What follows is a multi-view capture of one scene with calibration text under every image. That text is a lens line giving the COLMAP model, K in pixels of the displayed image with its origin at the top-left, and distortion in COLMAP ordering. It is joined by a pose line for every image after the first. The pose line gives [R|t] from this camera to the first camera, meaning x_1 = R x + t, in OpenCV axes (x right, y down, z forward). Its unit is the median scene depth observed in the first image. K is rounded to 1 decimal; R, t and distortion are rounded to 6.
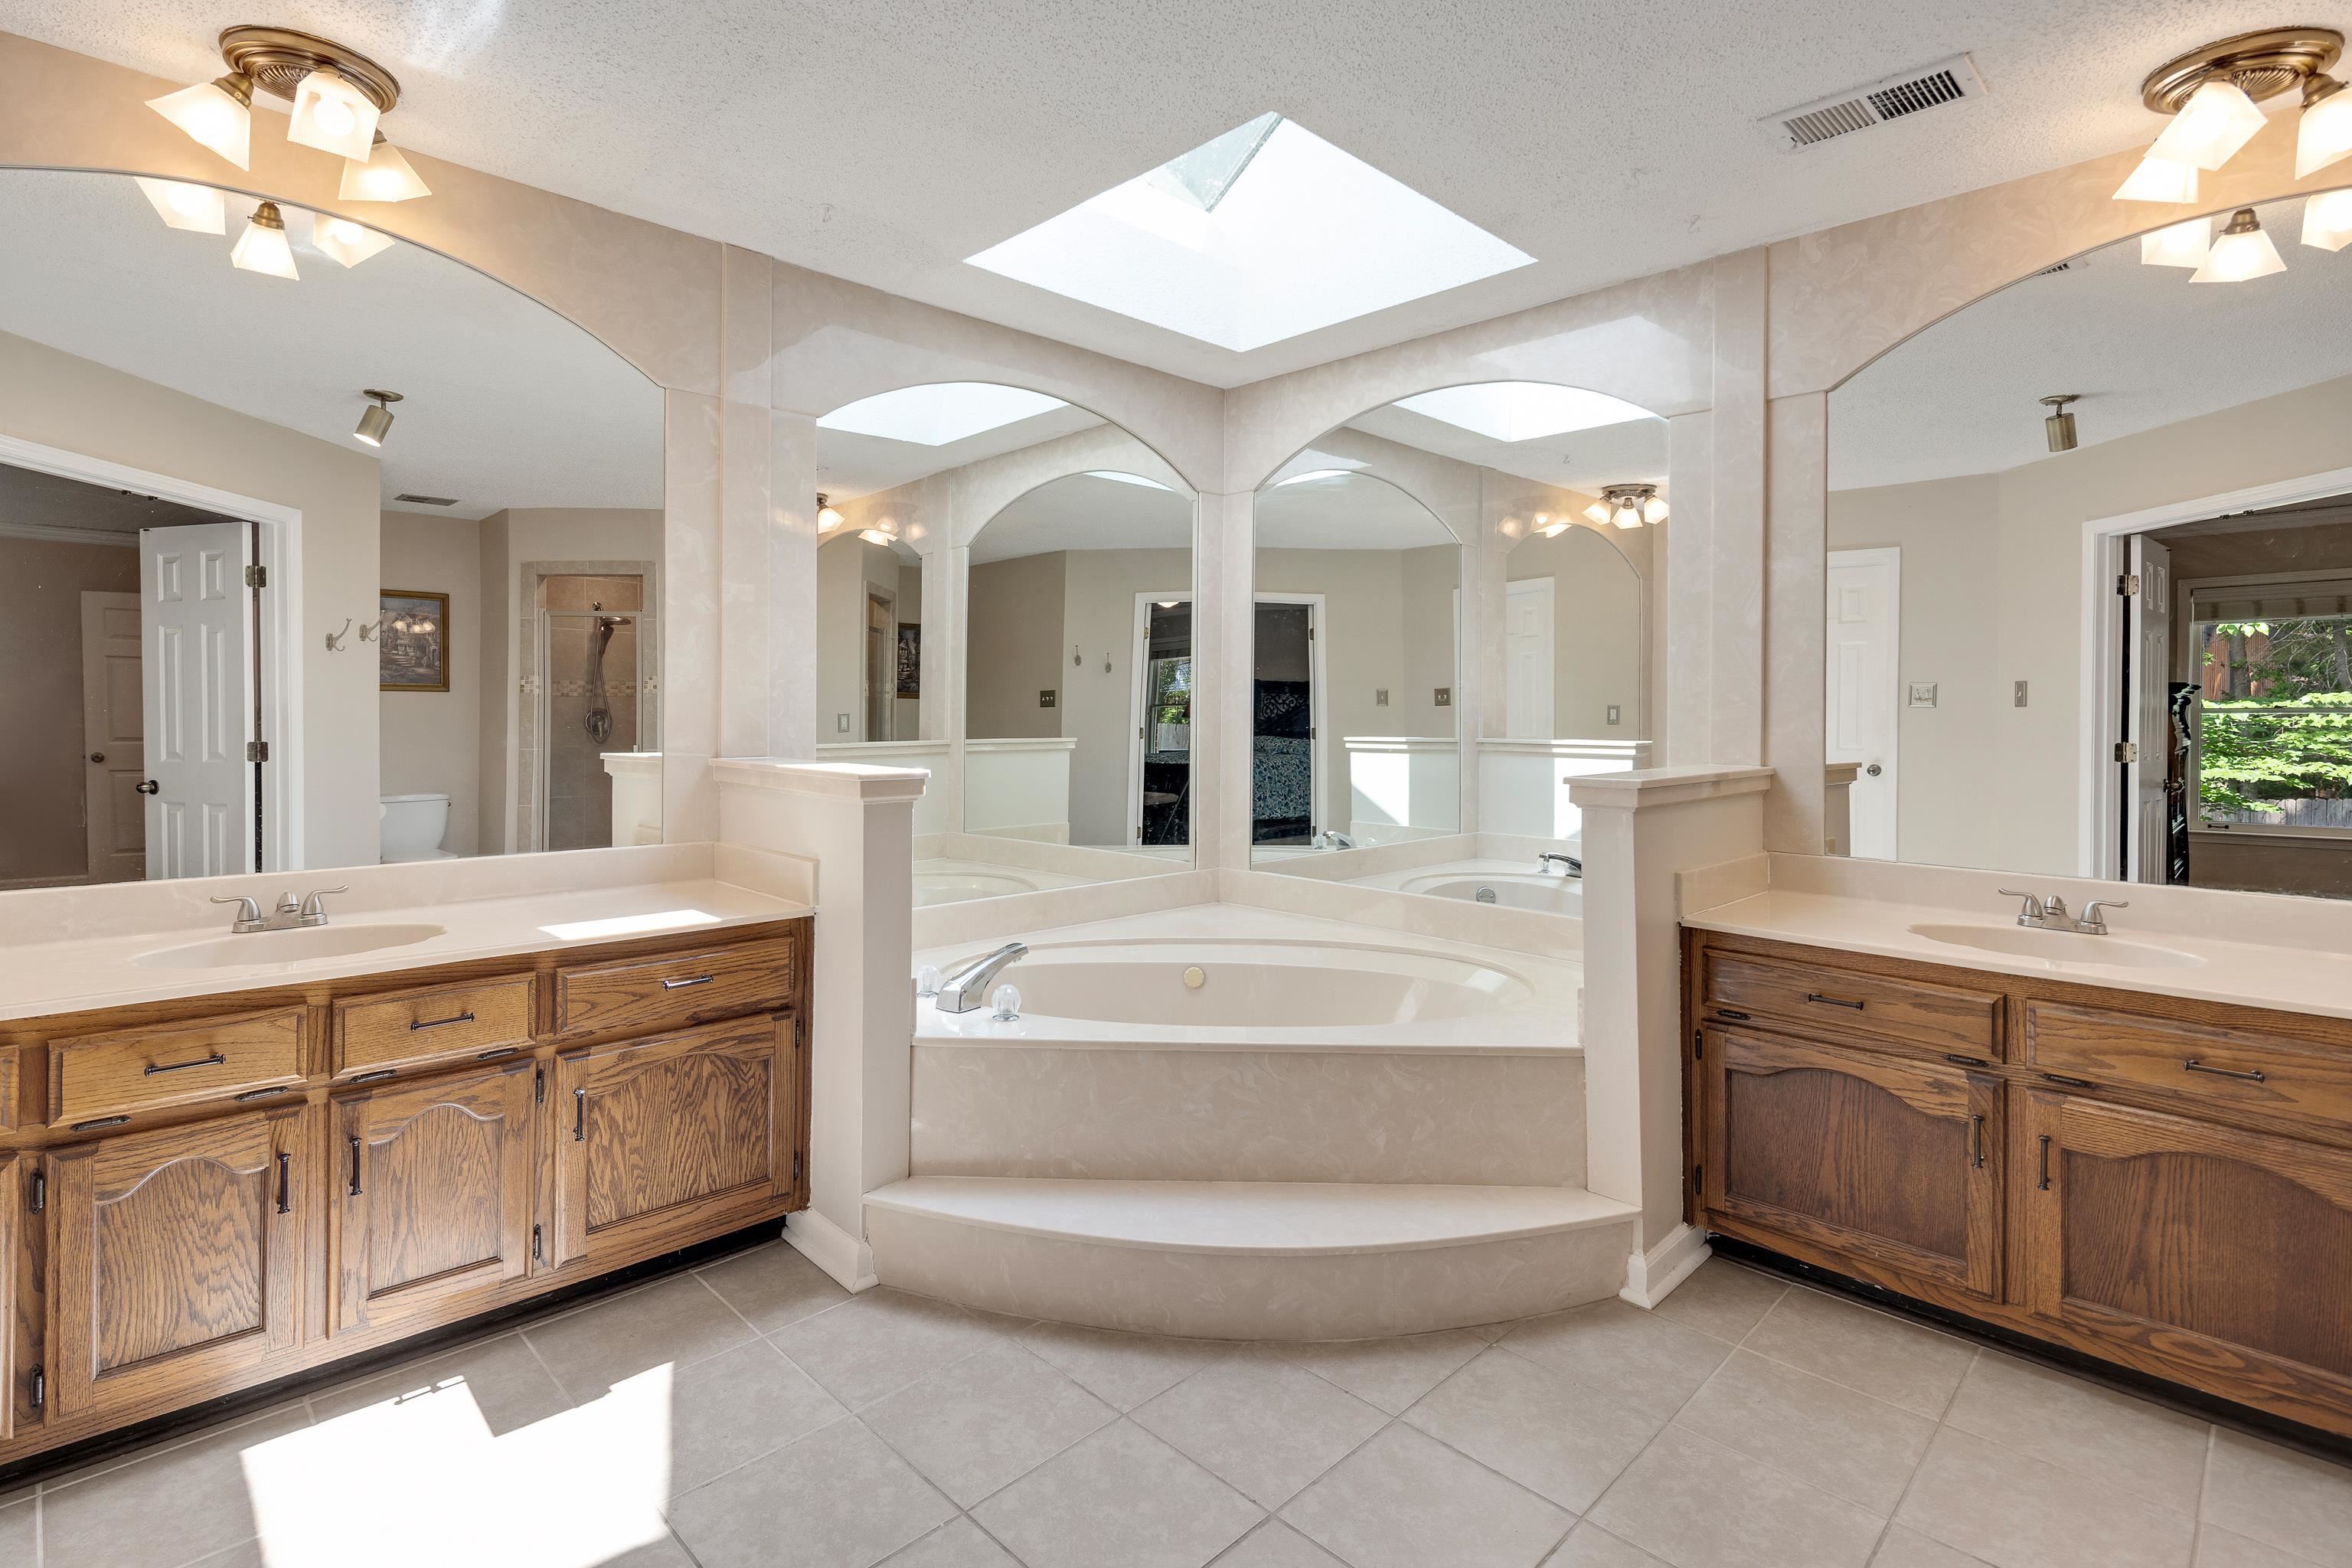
lens RADIAL K [[1138.6, 0, 1151.8], [0, 1138.6, 713.9], [0, 0, 1]] dist [0.010193, -0.002129]
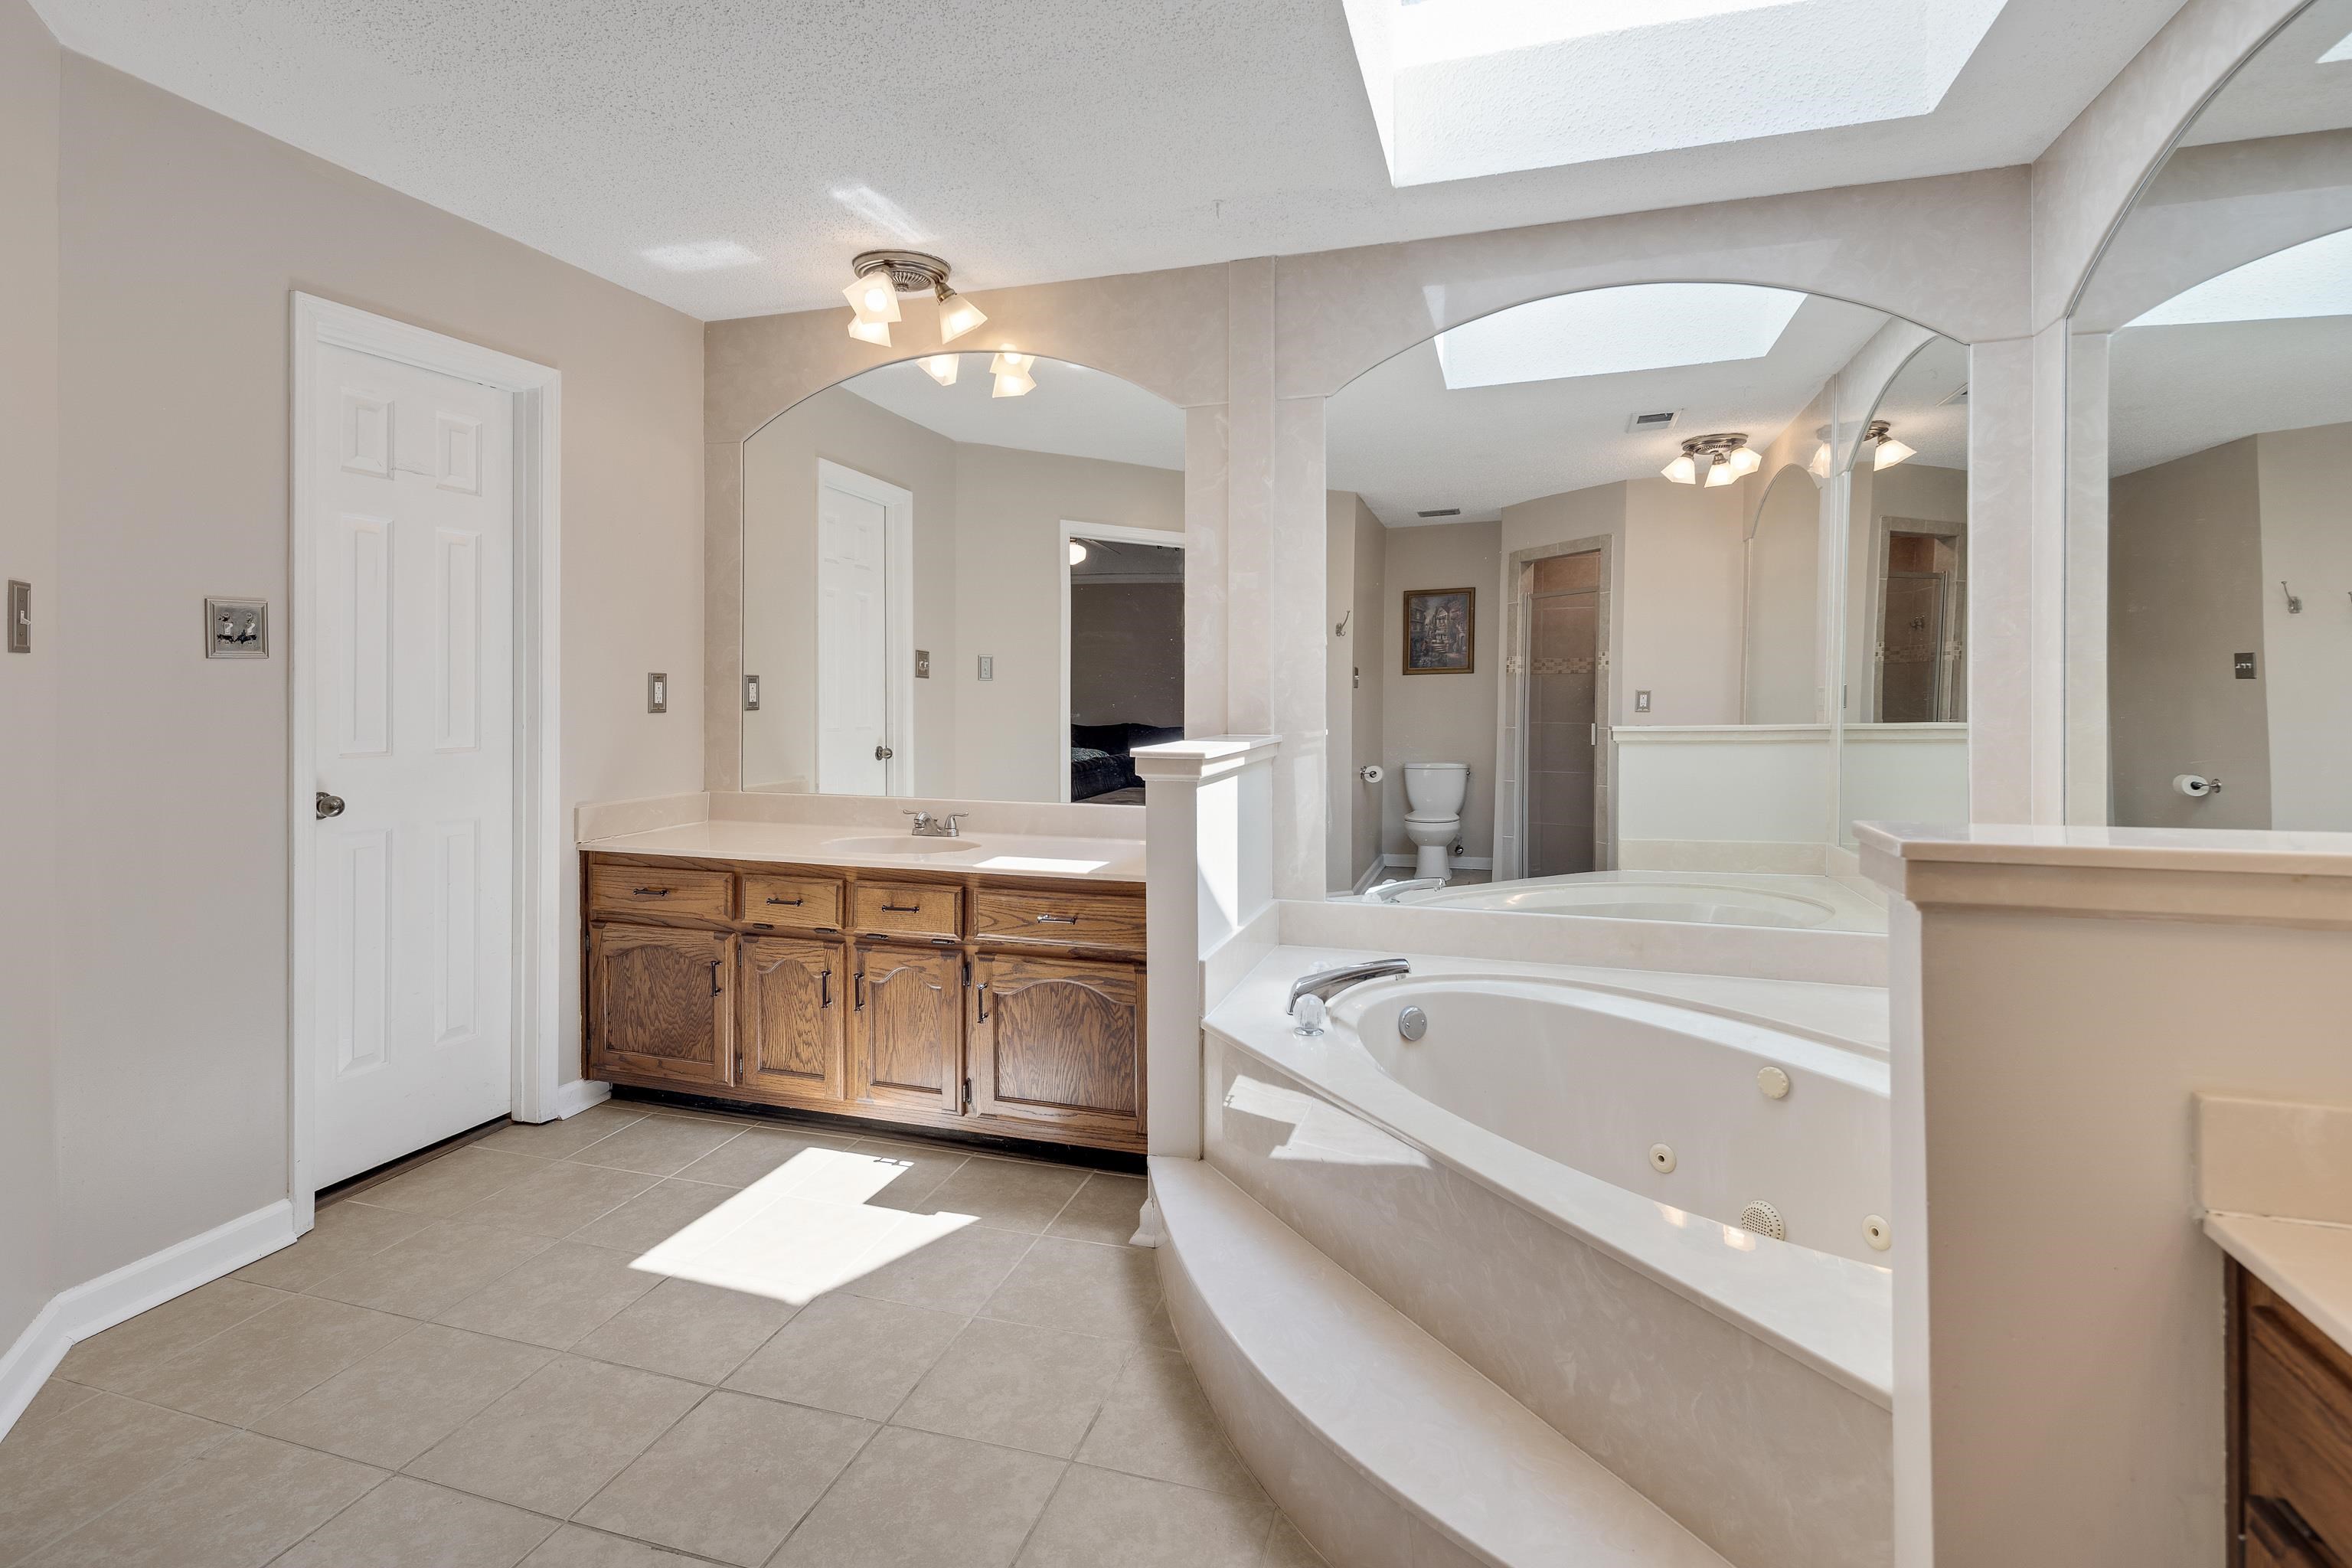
lens RADIAL K [[1138.6, 0, 1147.1], [0, 1138.6, 689.7], [0, 0, 1]] dist [0.010193, -0.002129]
pose [[0.470087, -0.003674, -0.882612, 0.843485], [0.002892, 0.999992, -0.002622, -0.001181], [0.882615, -0.001321, 0.470094, 0.646014]]
